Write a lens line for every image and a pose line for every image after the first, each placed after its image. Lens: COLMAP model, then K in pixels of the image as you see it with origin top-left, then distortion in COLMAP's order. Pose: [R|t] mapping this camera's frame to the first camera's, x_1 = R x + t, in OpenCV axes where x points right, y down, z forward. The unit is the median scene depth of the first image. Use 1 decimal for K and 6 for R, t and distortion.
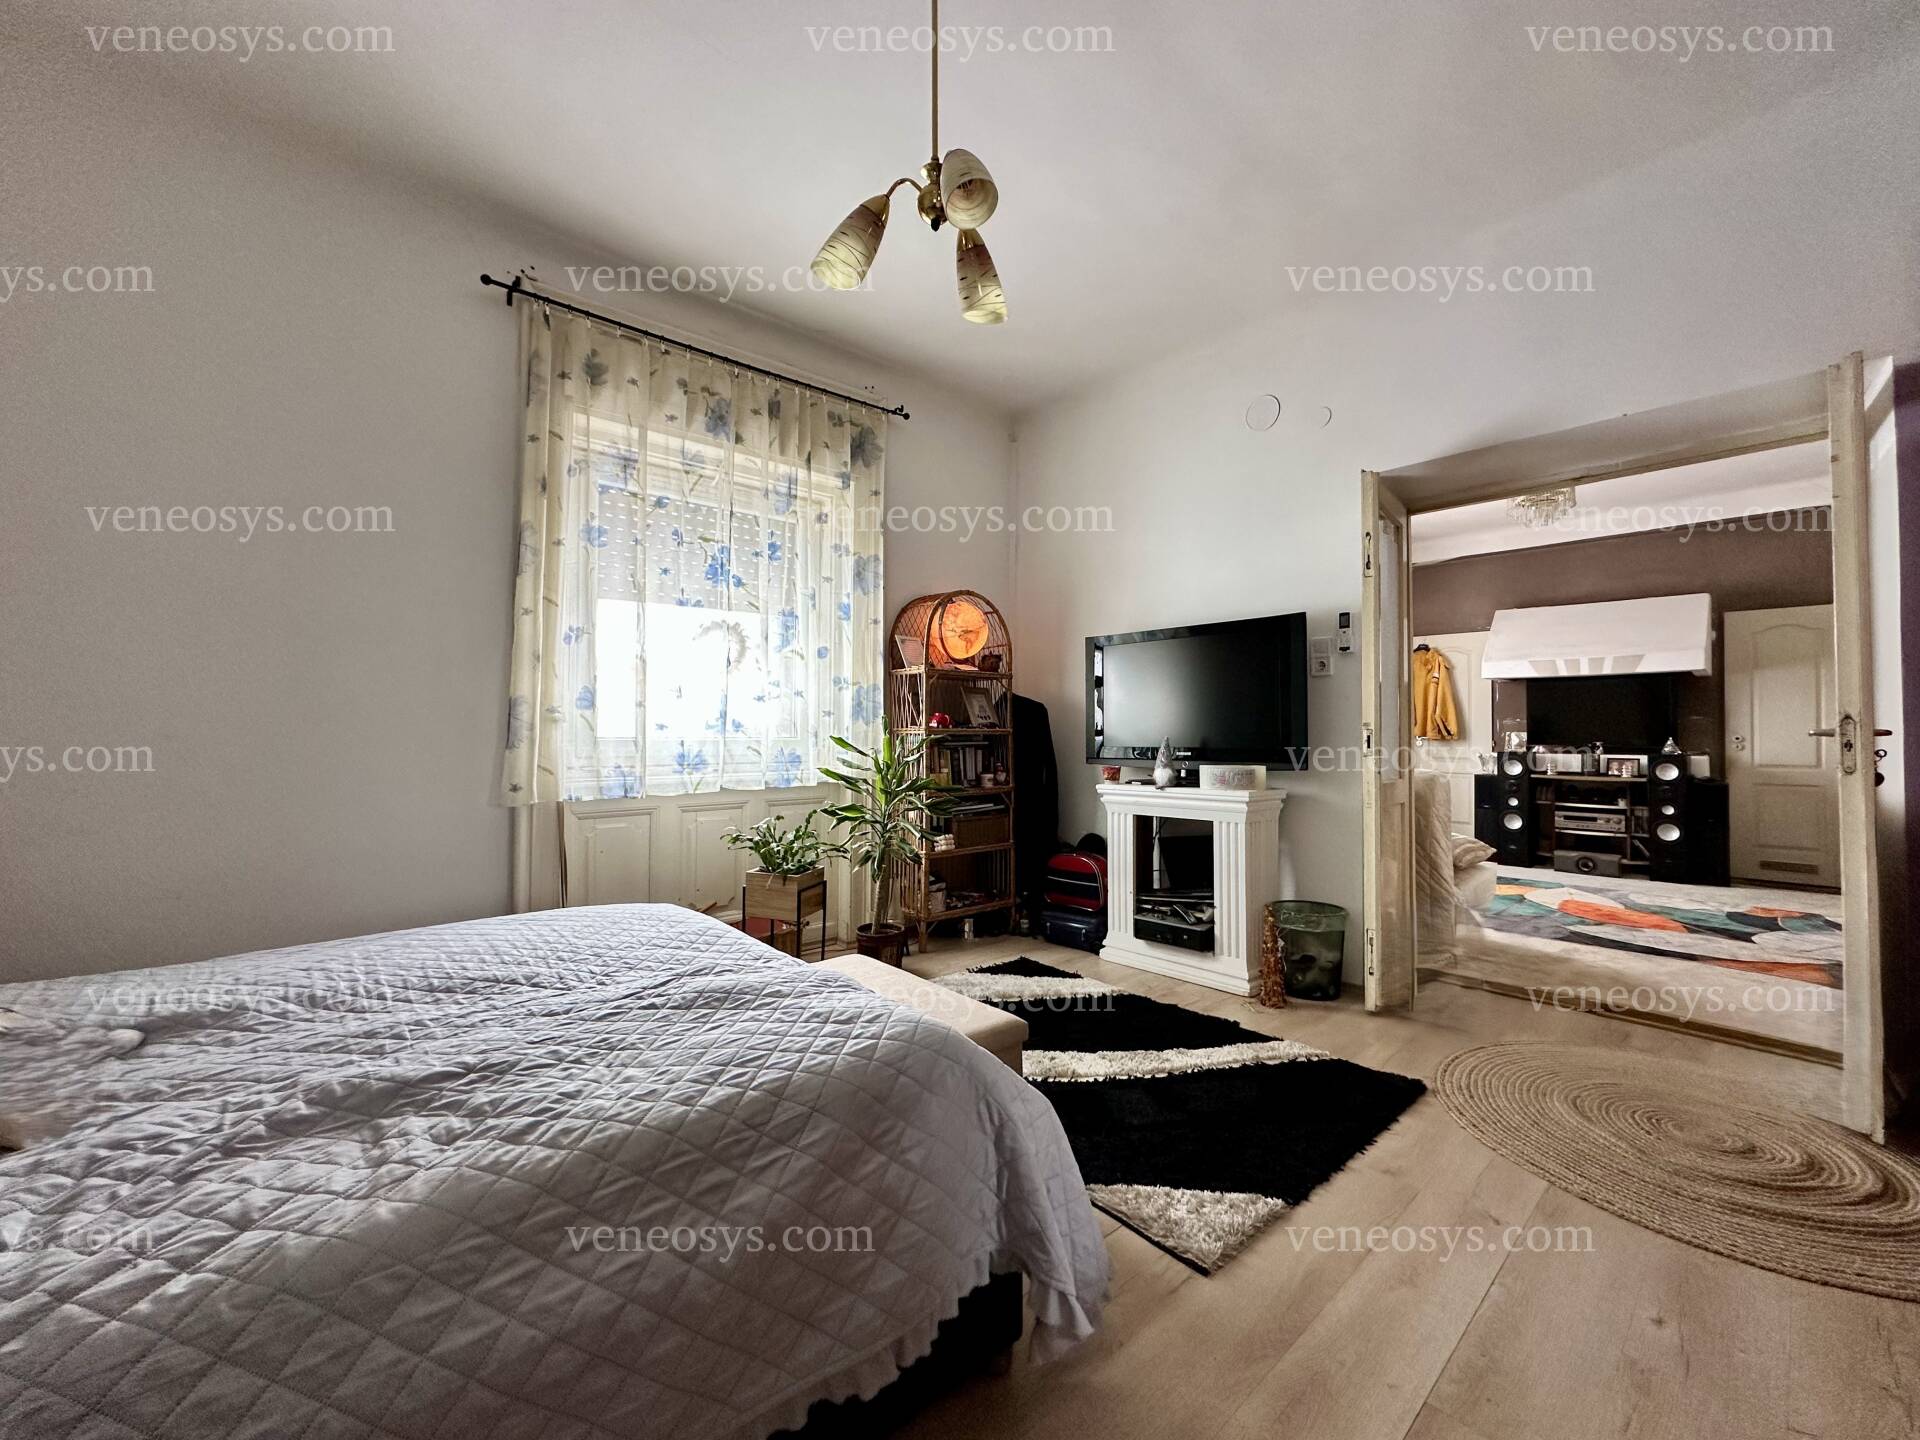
lens RADIAL K [[770.2, 0, 965.8], [0, 770.2, 717.4], [0, 0, 1]] dist [0.001819, 0.000326]
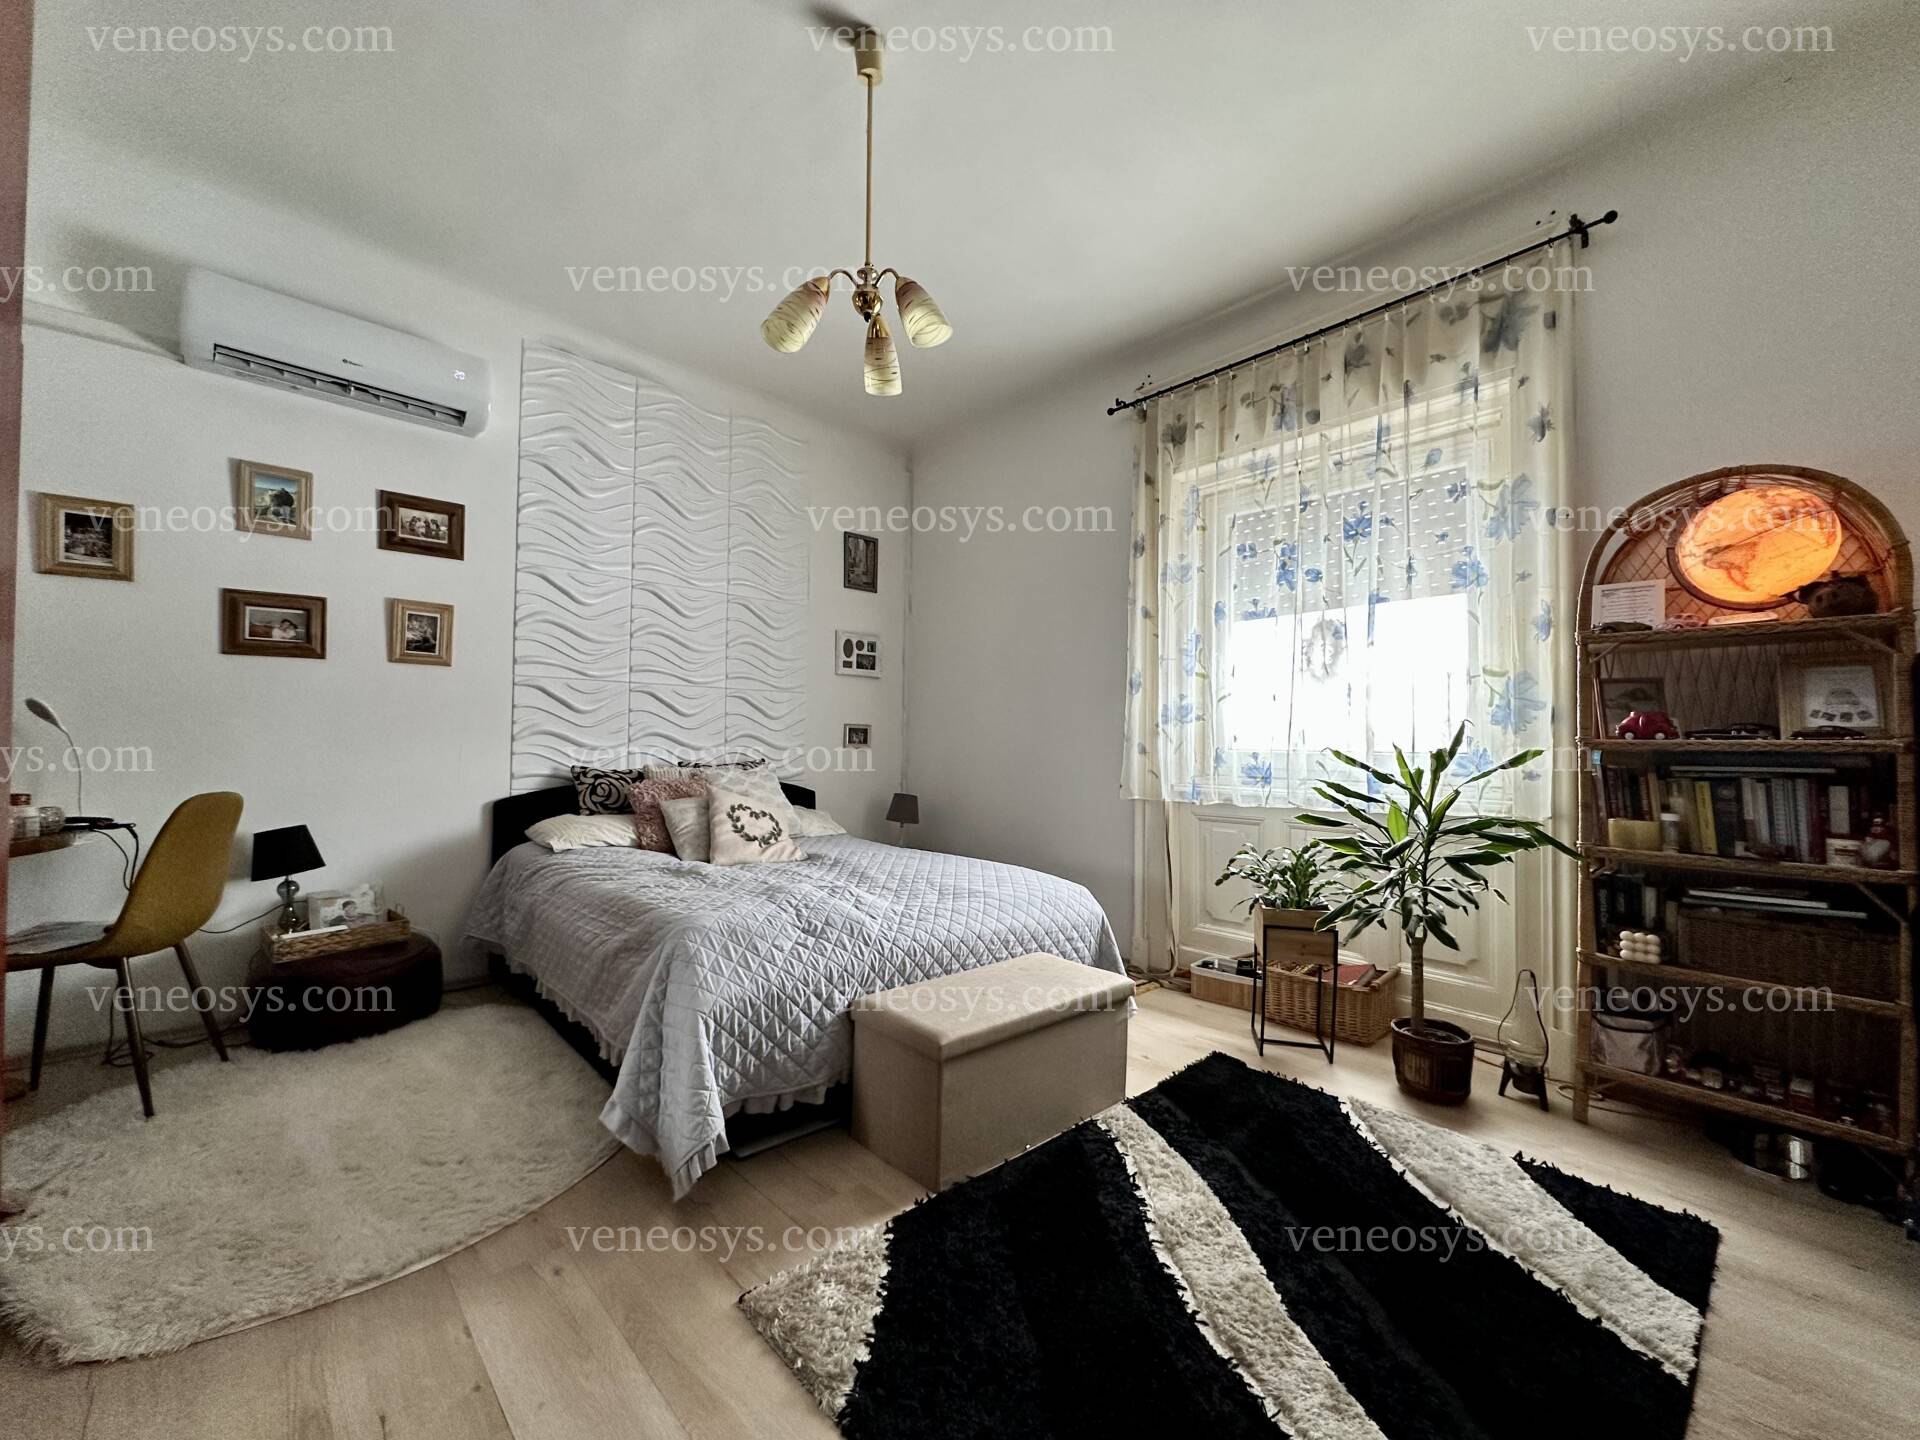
lens RADIAL K [[770.2, 0, 962.0], [0, 770.2, 722.1], [0, 0, 1]] dist [0.001819, 0.000326]
pose [[0.015211, -0.027516, -0.999506, 0.868245], [0.014222, 0.999526, -0.027300, 0.016452], [0.999783, -0.013800, 0.015595, 0.847373]]
